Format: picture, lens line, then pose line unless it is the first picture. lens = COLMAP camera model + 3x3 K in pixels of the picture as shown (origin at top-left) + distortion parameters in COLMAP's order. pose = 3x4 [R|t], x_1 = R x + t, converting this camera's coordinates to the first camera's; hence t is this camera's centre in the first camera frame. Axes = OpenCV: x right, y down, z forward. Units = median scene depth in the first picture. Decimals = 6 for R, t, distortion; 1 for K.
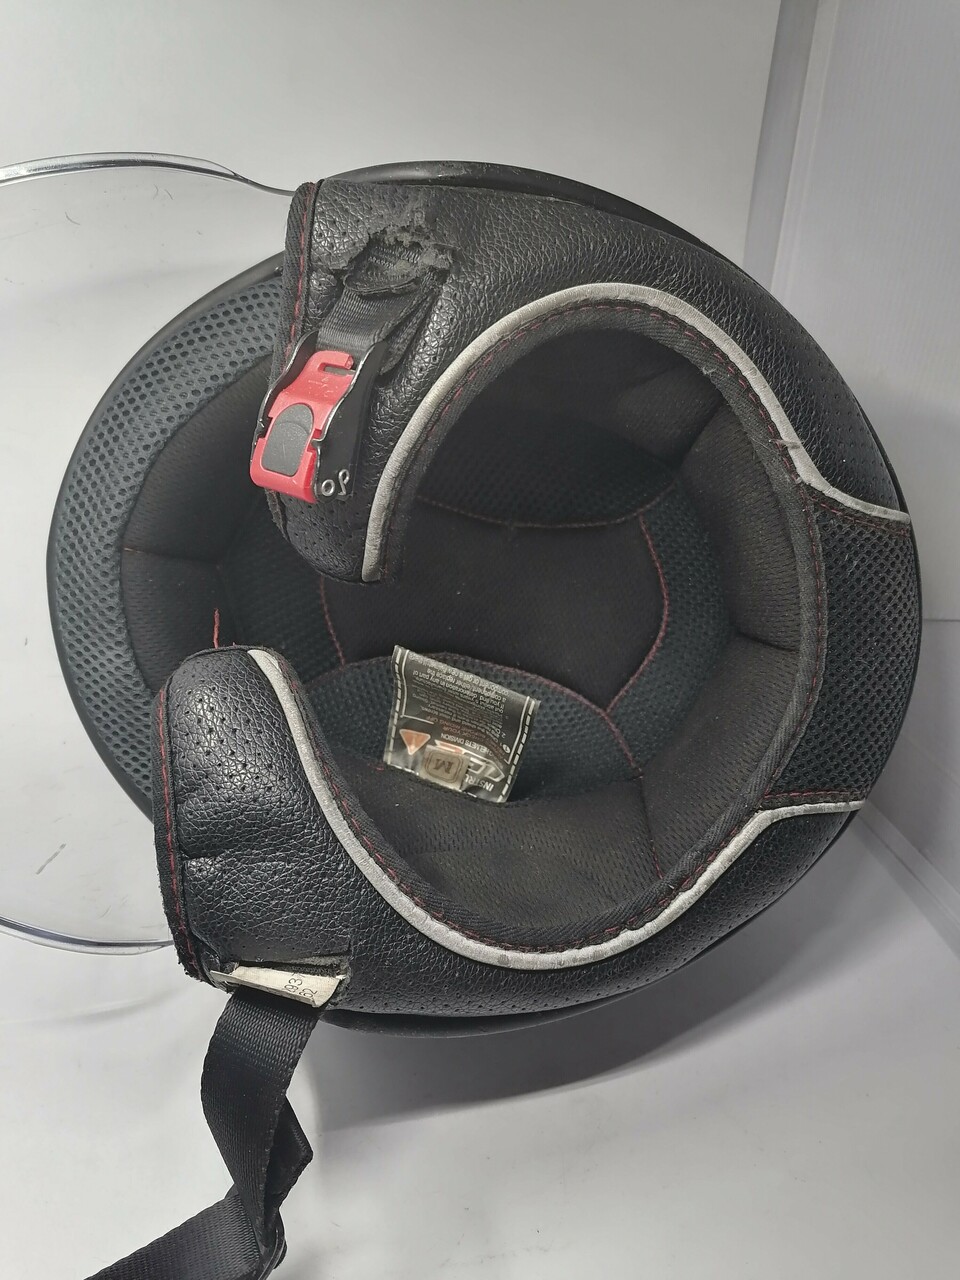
lens RADIAL K [[906.3, 0, 502.2], [0, 906.3, 640.3], [0, 0, 1]] dist [0.062122, -0.078477]
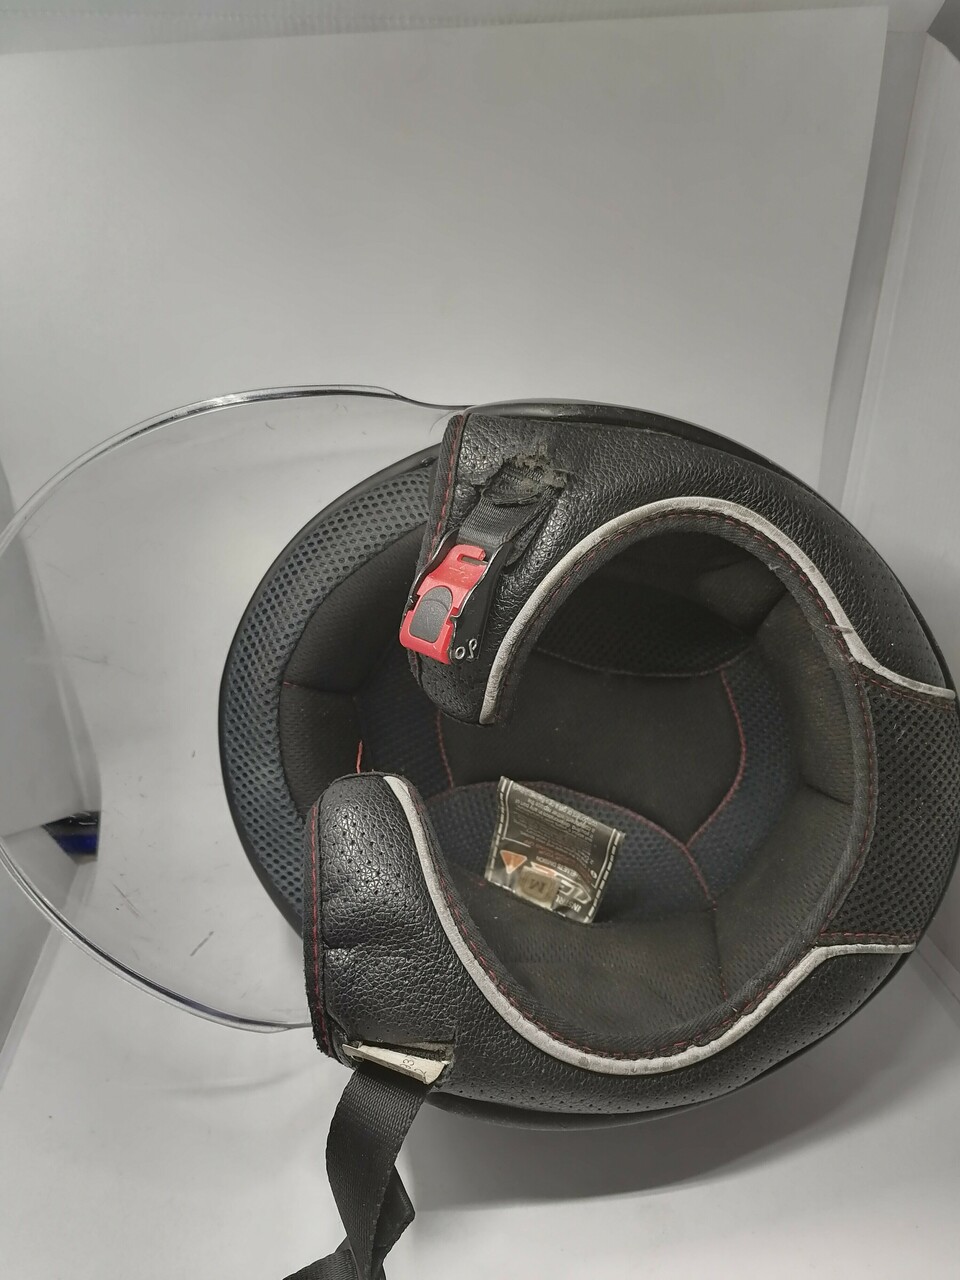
lens RADIAL K [[906.3, 0, 502.2], [0, 906.3, 640.3], [0, 0, 1]] dist [0.062122, -0.078477]
pose [[0.993368, 0.041478, -0.107241, 0.001097], [-0.054852, 0.990646, -0.124943, -0.026704], [0.101055, 0.129997, 0.986351, -0.210450]]
